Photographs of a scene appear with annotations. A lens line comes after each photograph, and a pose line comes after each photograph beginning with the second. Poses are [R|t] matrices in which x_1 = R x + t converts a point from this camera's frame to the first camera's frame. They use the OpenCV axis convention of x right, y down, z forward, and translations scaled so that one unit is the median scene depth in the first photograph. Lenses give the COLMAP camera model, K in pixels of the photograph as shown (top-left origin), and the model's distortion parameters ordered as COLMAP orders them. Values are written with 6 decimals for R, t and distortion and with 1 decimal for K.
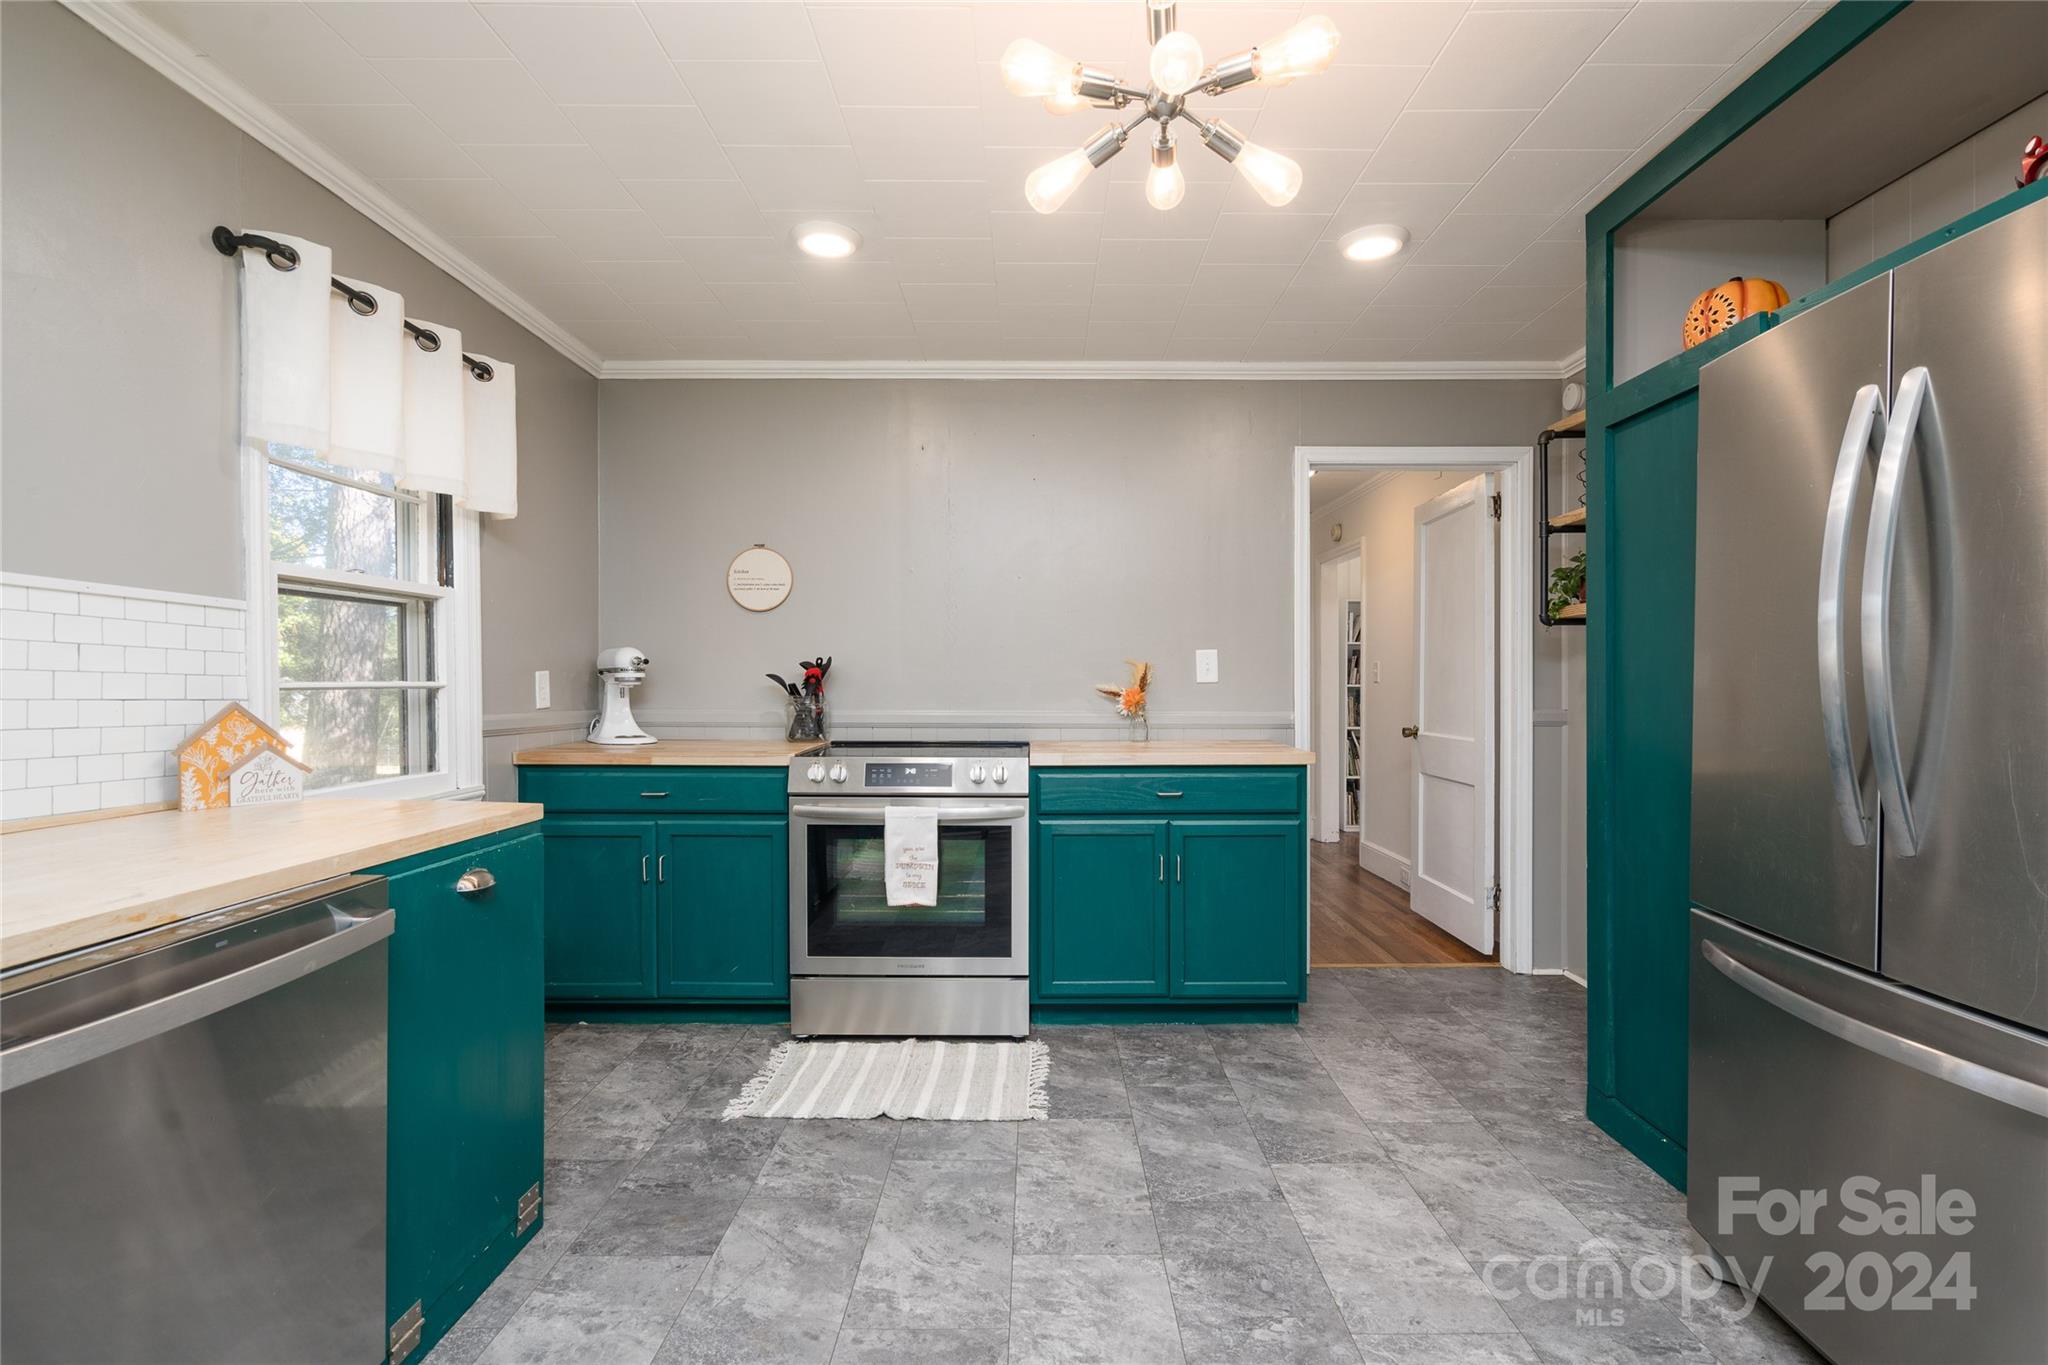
lens RADIAL K [[937.9, 0, 1017.0], [0, 937.9, 684.0], [0, 0, 1]] dist [0.001163, -0.000634]
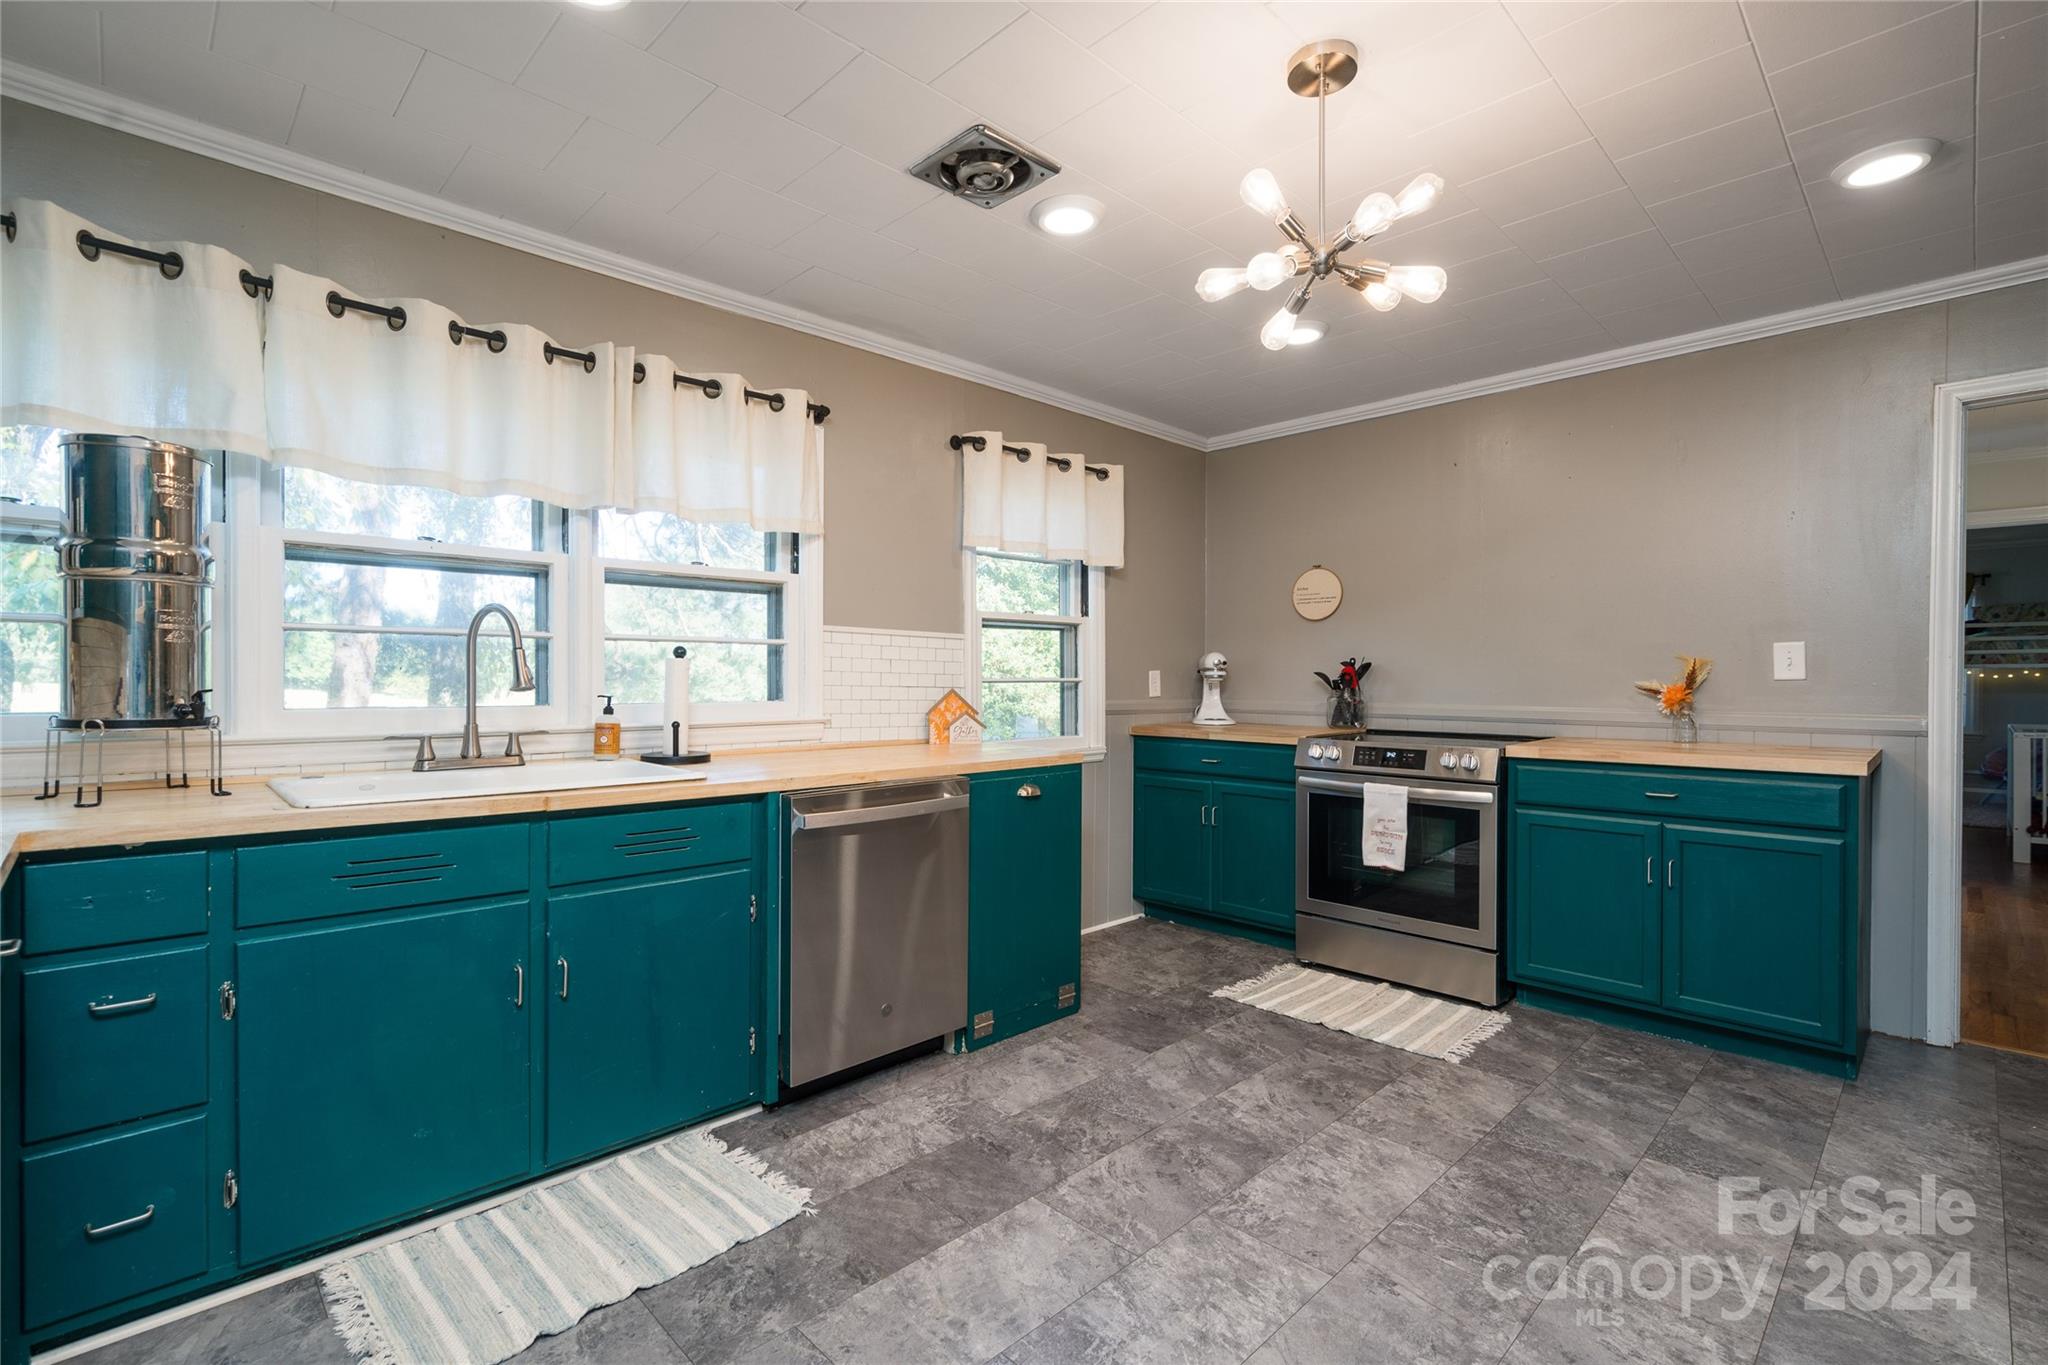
lens RADIAL K [[937.9, 0, 1027.7], [0, 937.9, 671.1], [0, 0, 1]] dist [0.001163, -0.000634]
pose [[0.698787, -0.004811, -0.715313, 0.427027], [-0.002326, 0.999957, -0.008998, 0.000594], [0.715326, 0.007952, 0.698746, -0.145417]]
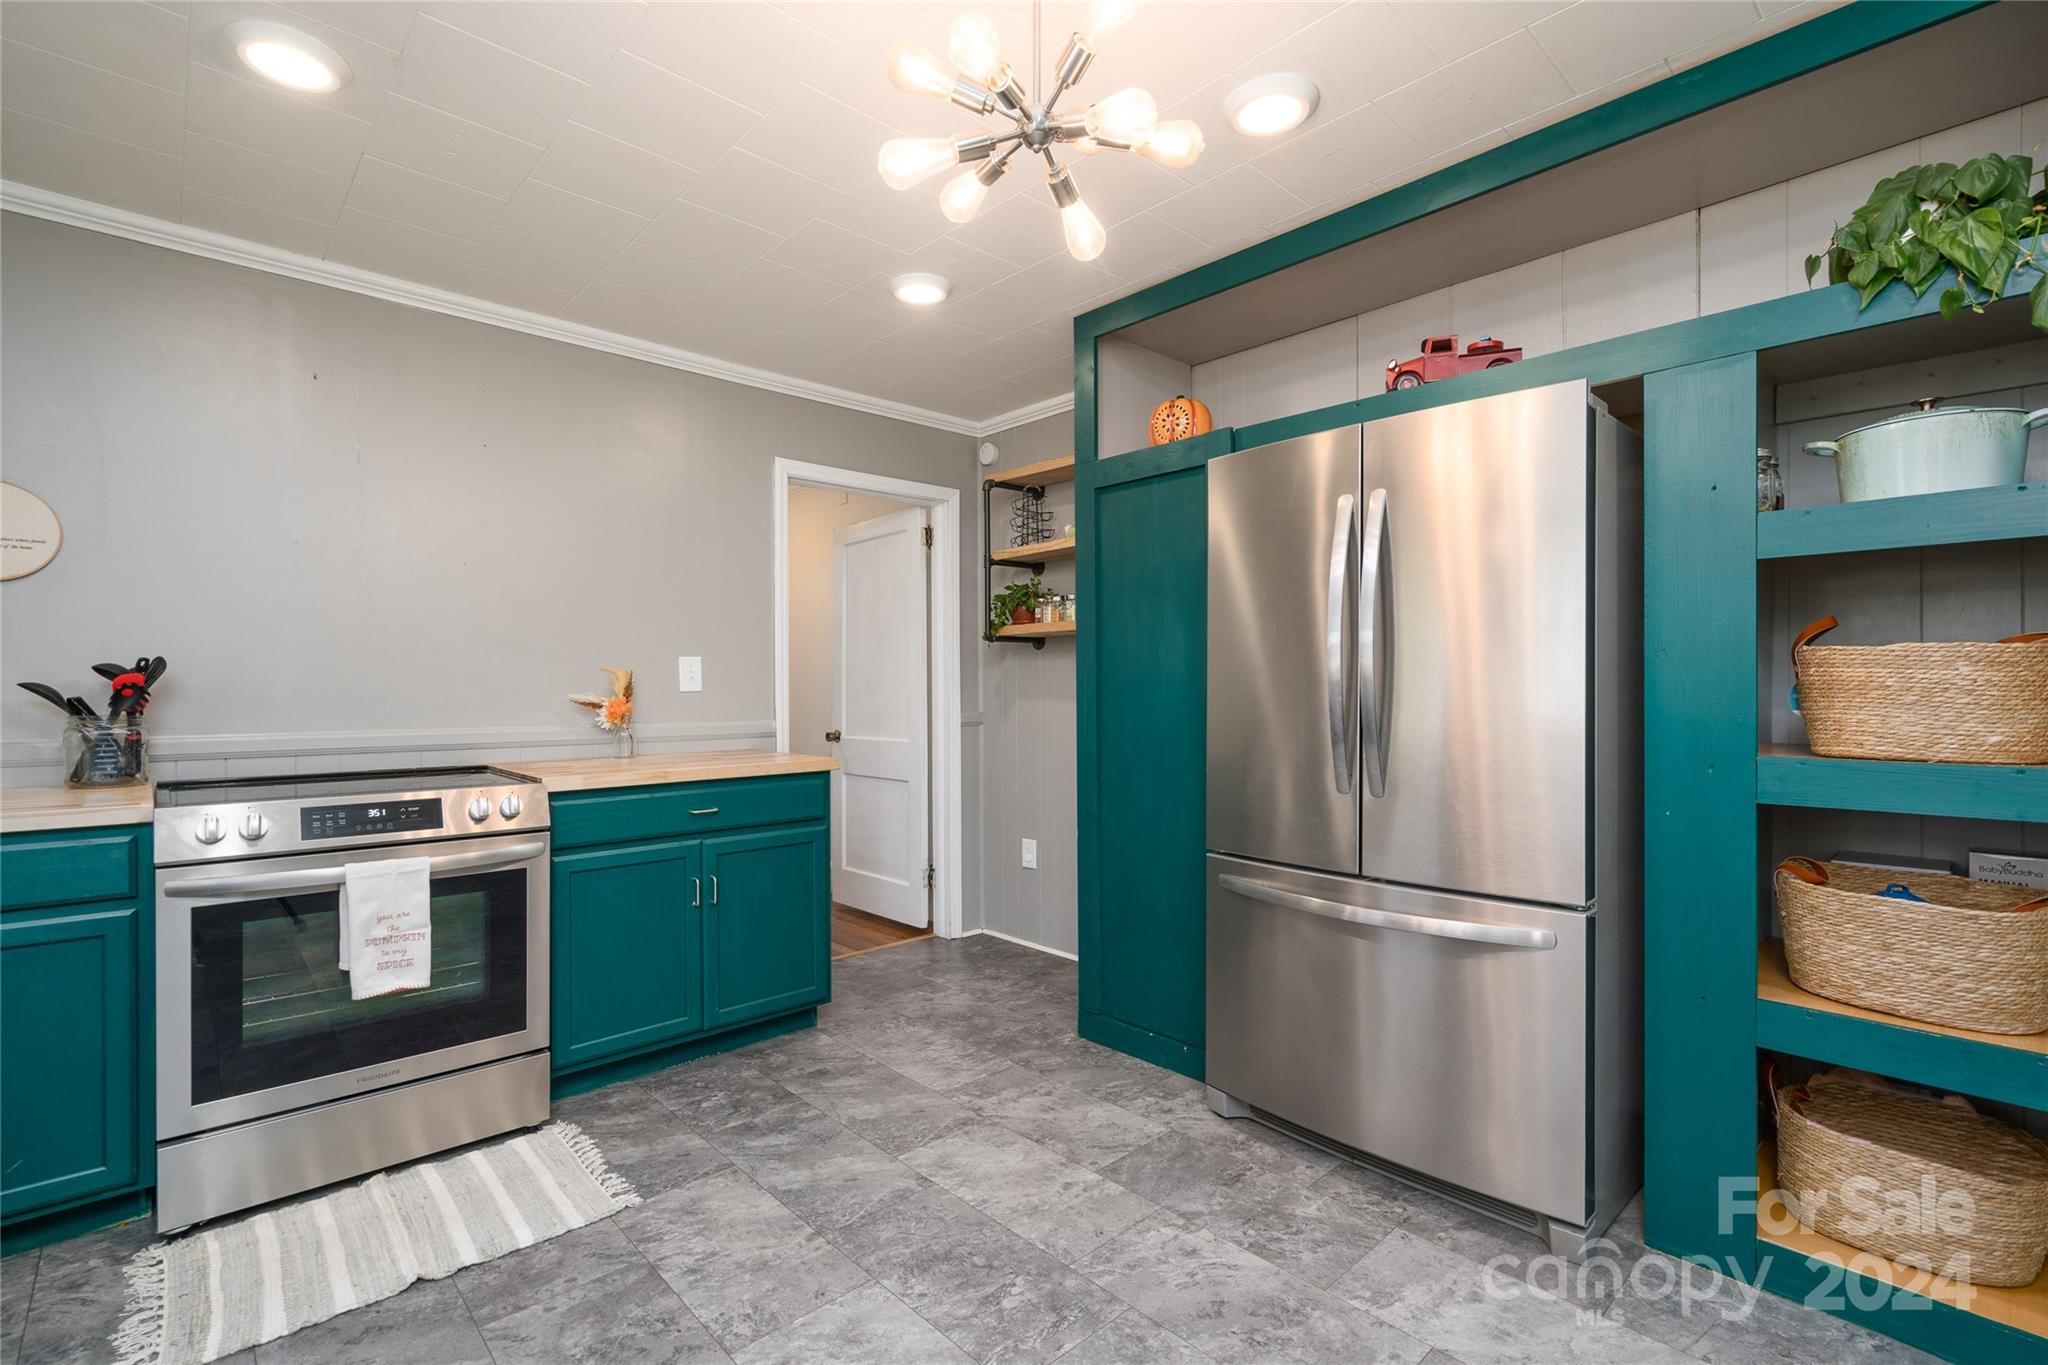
lens RADIAL K [[937.9, 0, 1001.5], [0, 937.9, 681.4], [0, 0, 1]] dist [0.001163, -0.000634]
pose [[0.732211, 0.001262, 0.681077, -0.271107], [0.006766, 0.999935, -0.009127, -0.000849], [-0.681044, 0.011291, 0.732155, 0.126026]]
